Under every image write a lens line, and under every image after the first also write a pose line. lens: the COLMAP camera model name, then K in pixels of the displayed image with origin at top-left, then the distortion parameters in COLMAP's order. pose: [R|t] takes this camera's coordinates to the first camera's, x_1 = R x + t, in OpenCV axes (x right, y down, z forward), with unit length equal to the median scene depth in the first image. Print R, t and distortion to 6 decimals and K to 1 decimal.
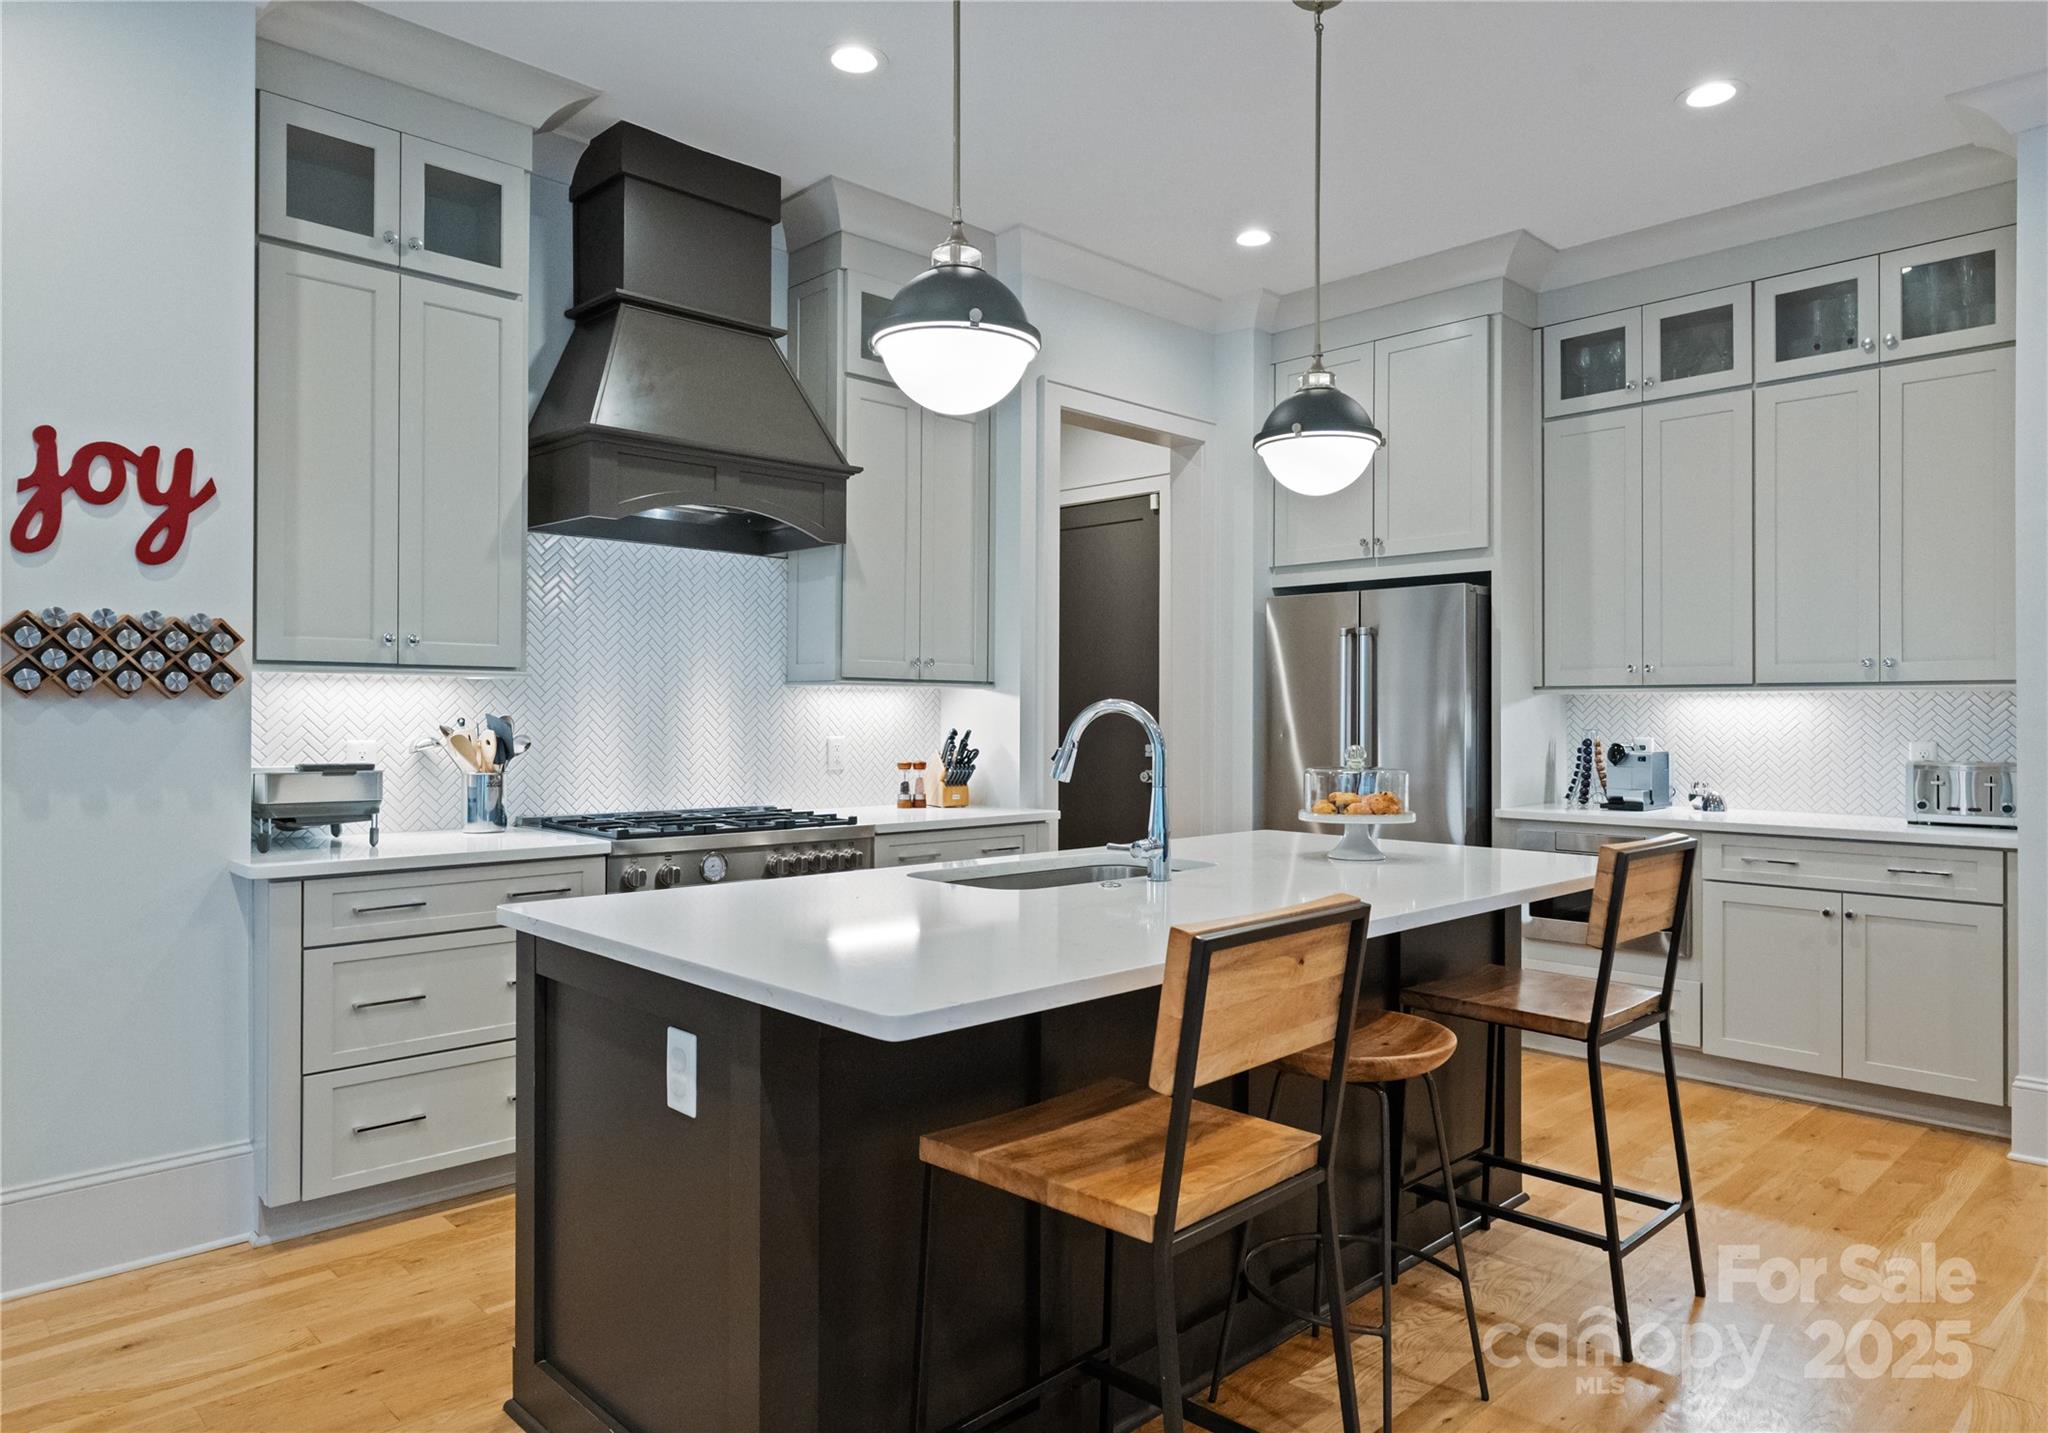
lens RADIAL K [[1277.6, 0, 1015.0], [0, 1277.6, 716.2], [0, 0, 1]] dist [0.006425, 0.000065]
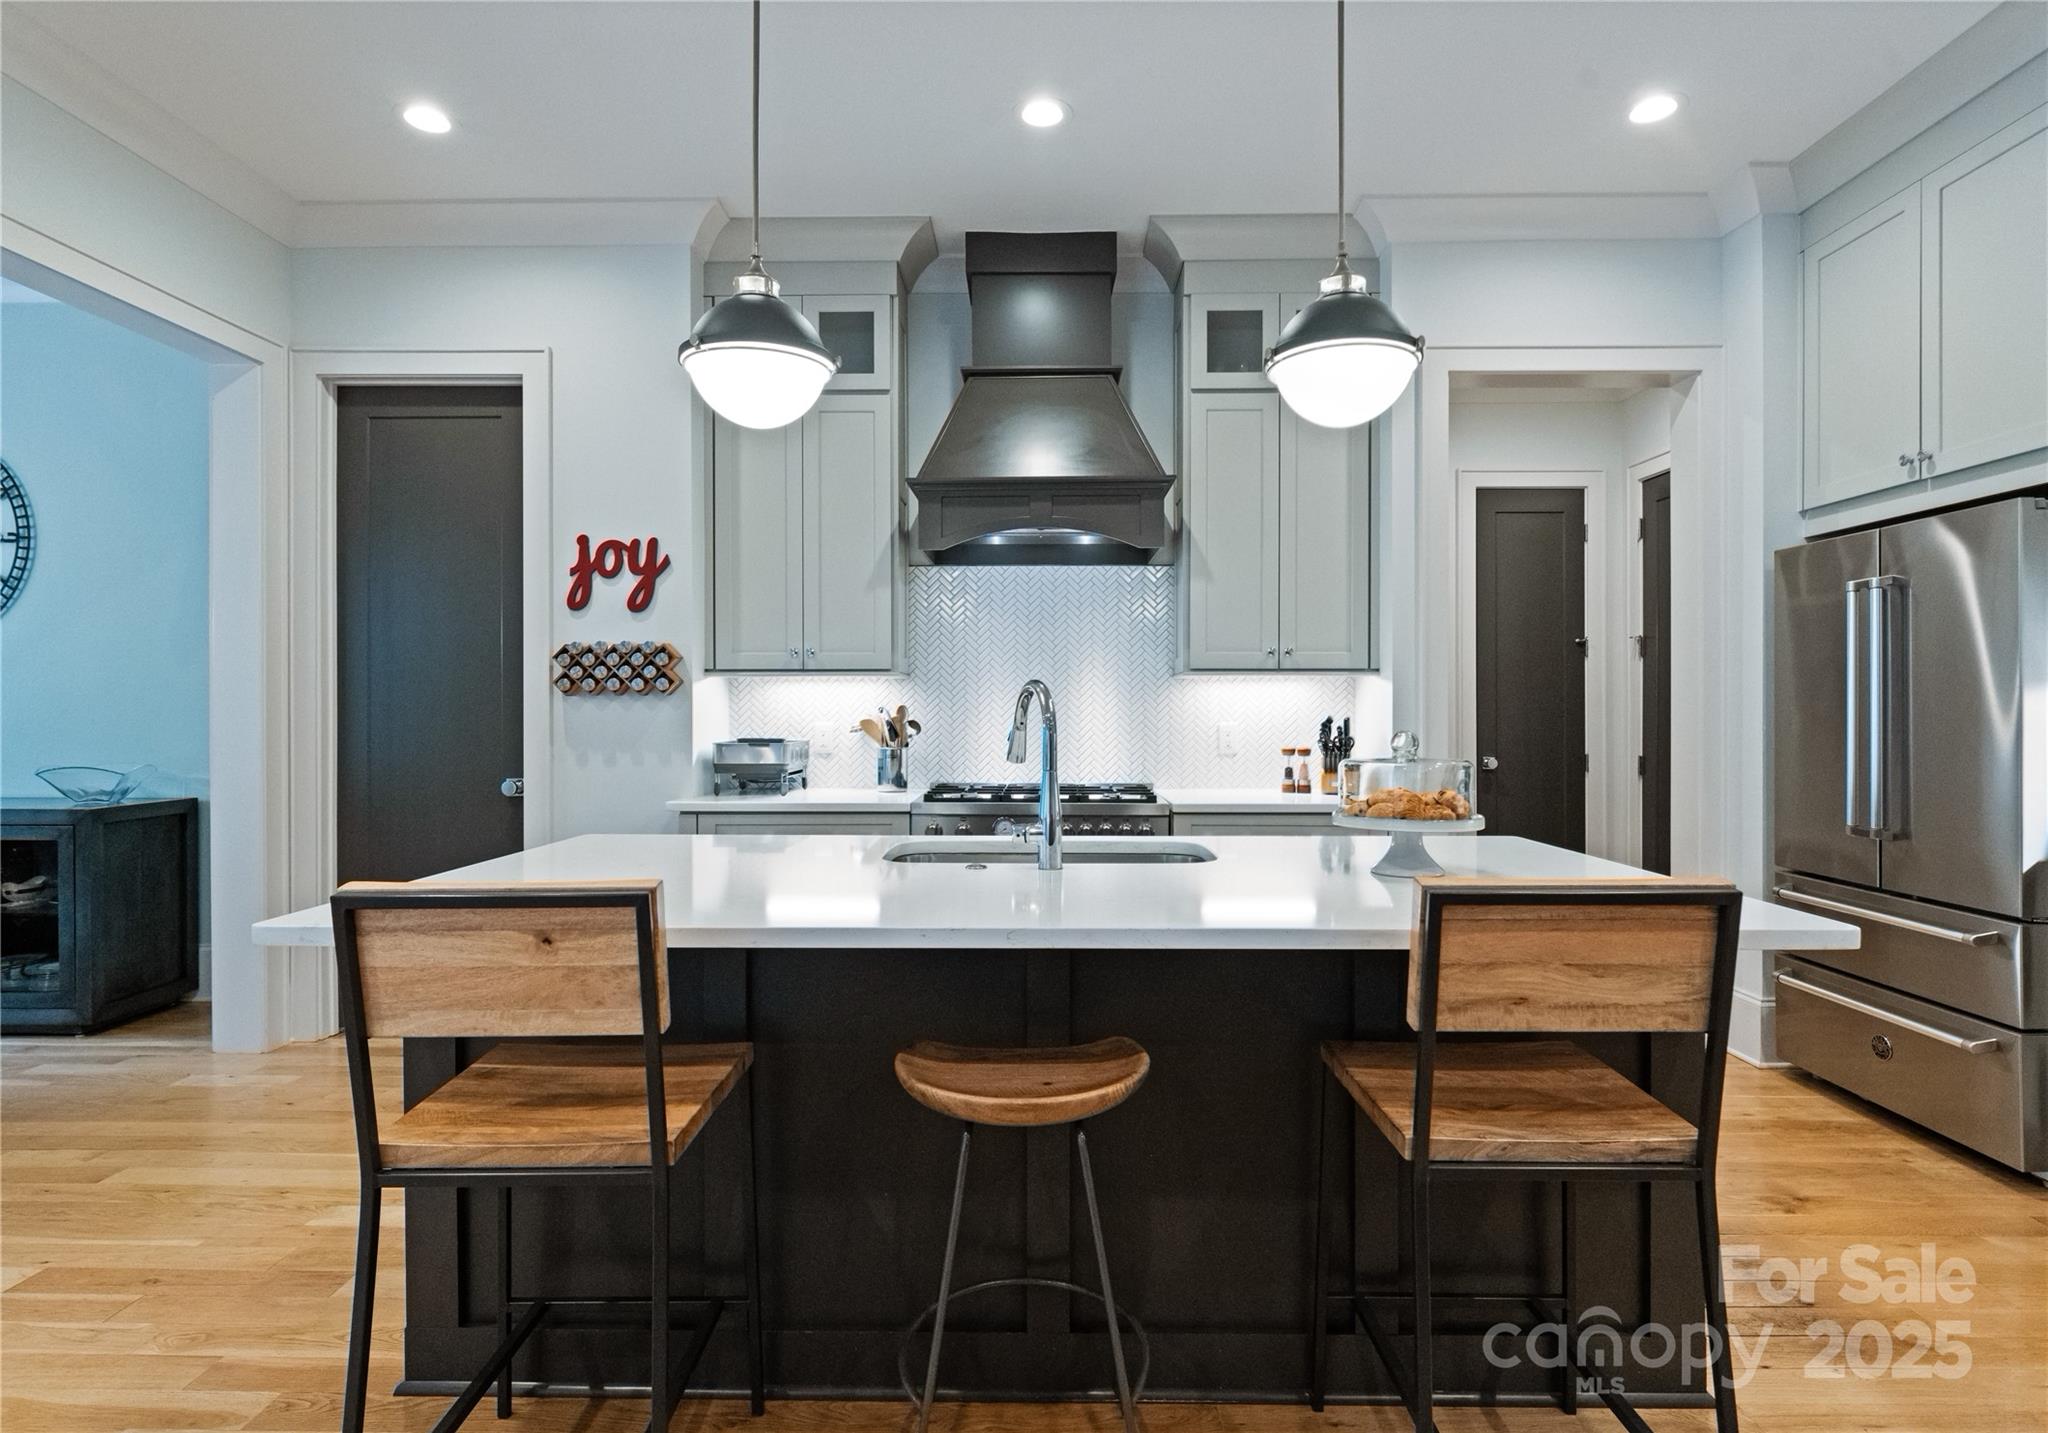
lens RADIAL K [[1052.5, 0, 1023.9], [0, 1052.5, 715.3], [0, 0, 1]] dist [0.001902, -0.000412]
pose [[0.715509, -0.001869, -0.698601, 0.519787], [0.004128, 0.999990, 0.001552, 0.009927], [0.698591, -0.003994, 0.715510, 0.338646]]
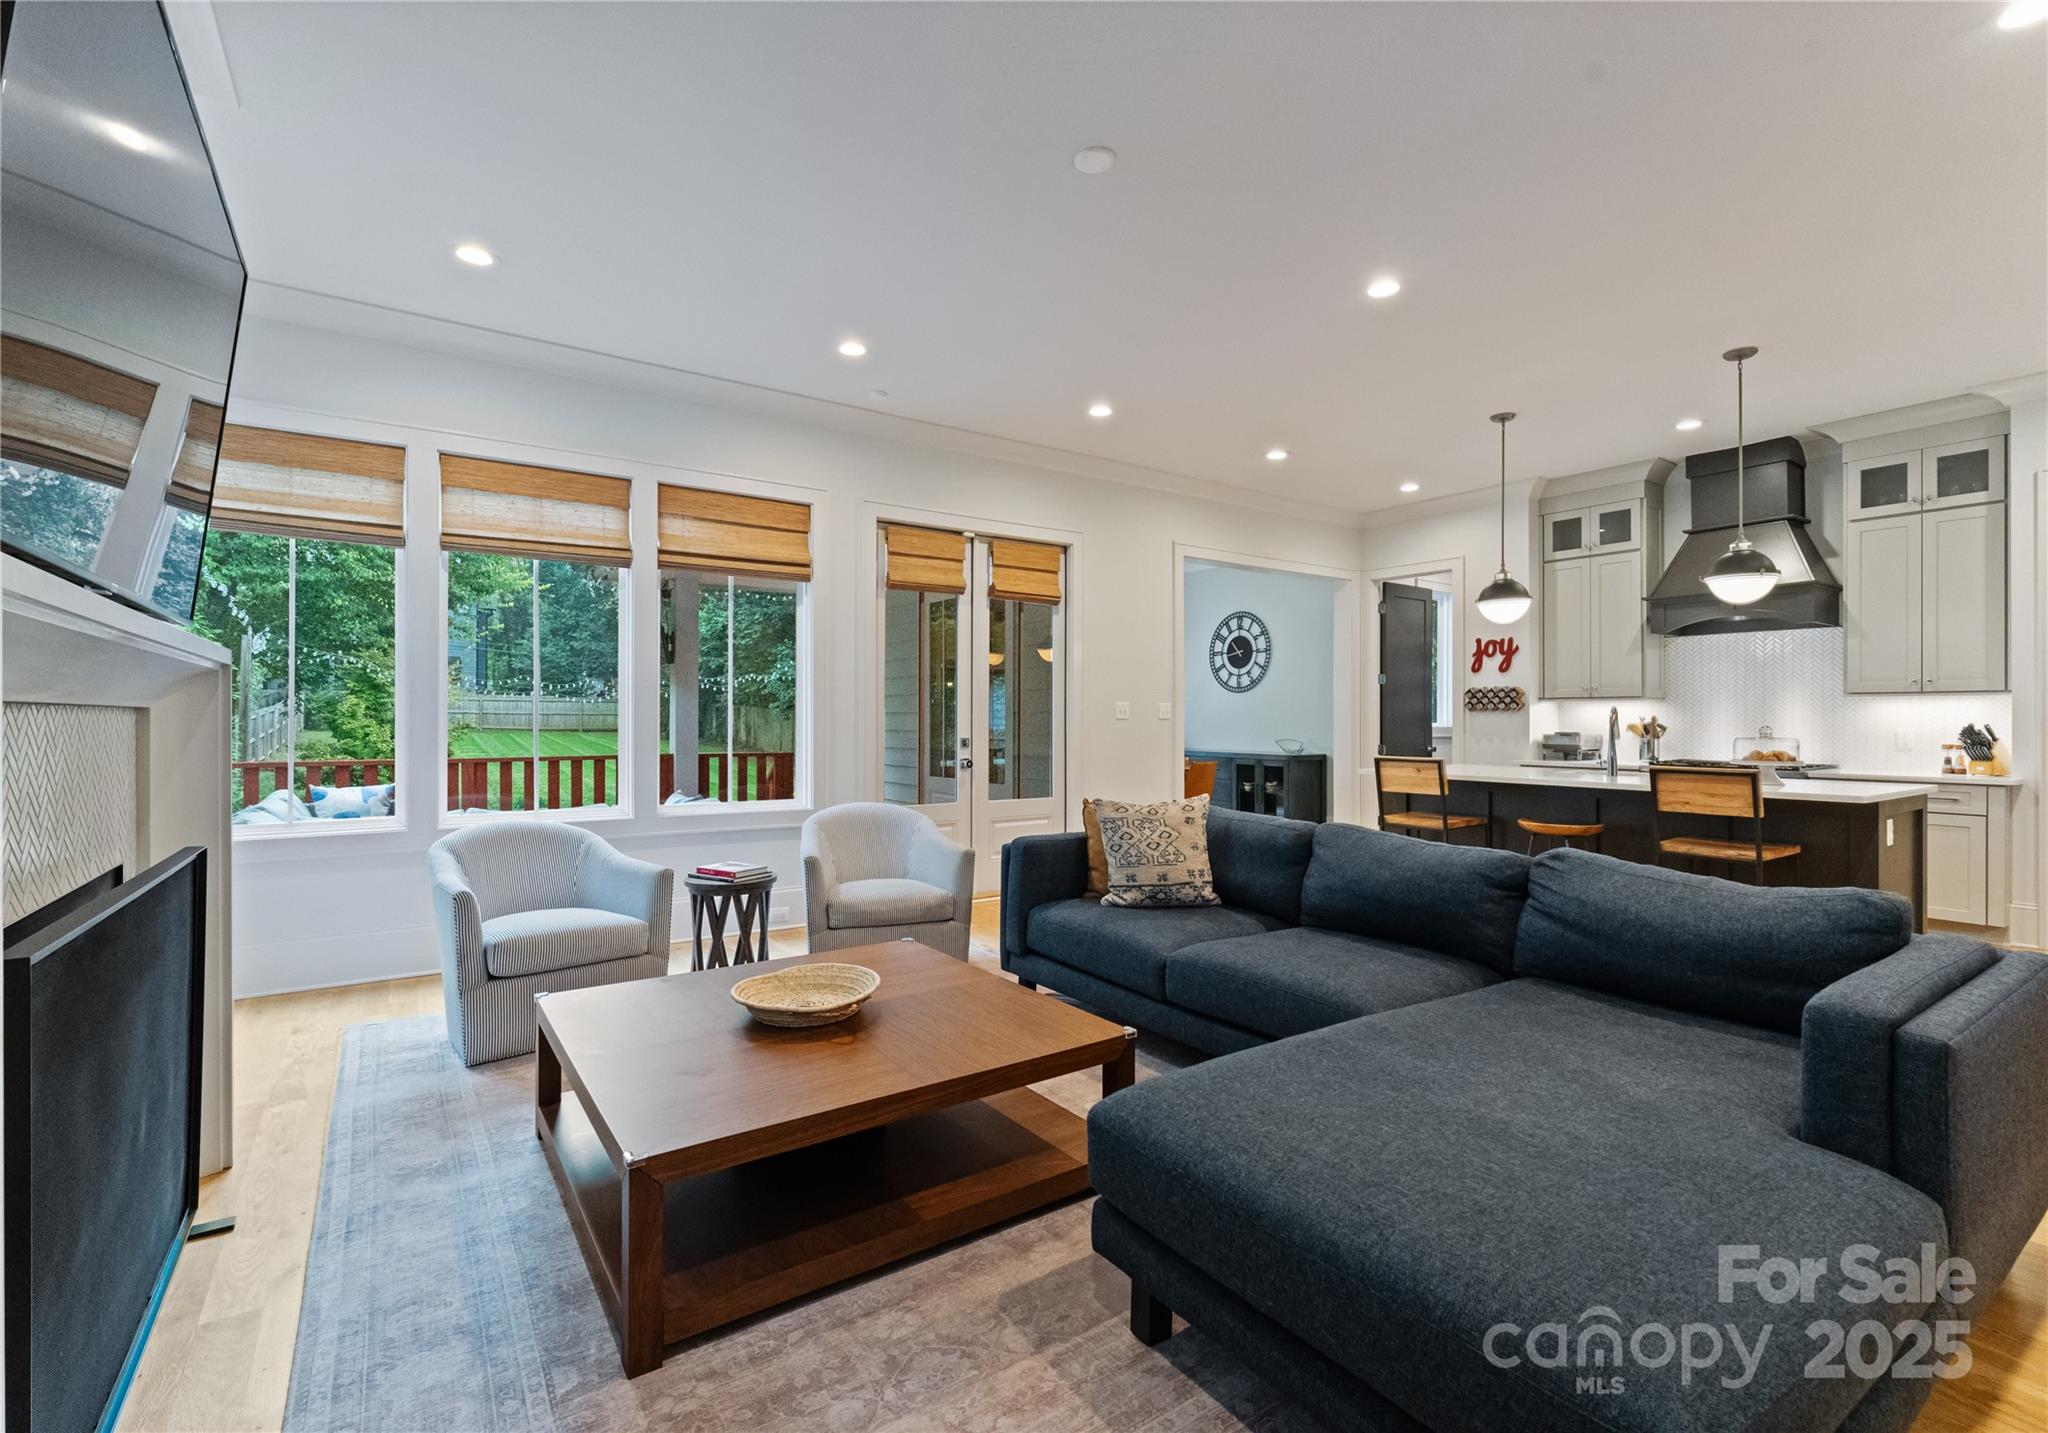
lens RADIAL K [[945.0, 0, 1026.7], [0, 945.0, 712.1], [0, 0, 1]] dist [0.003910, -0.000964]
pose [[-0.138122, -0.011365, -0.990350, 1.753695], [-0.002704, 0.999935, -0.011098, 0.017621], [0.990412, 0.001145, -0.138144, 0.069657]]
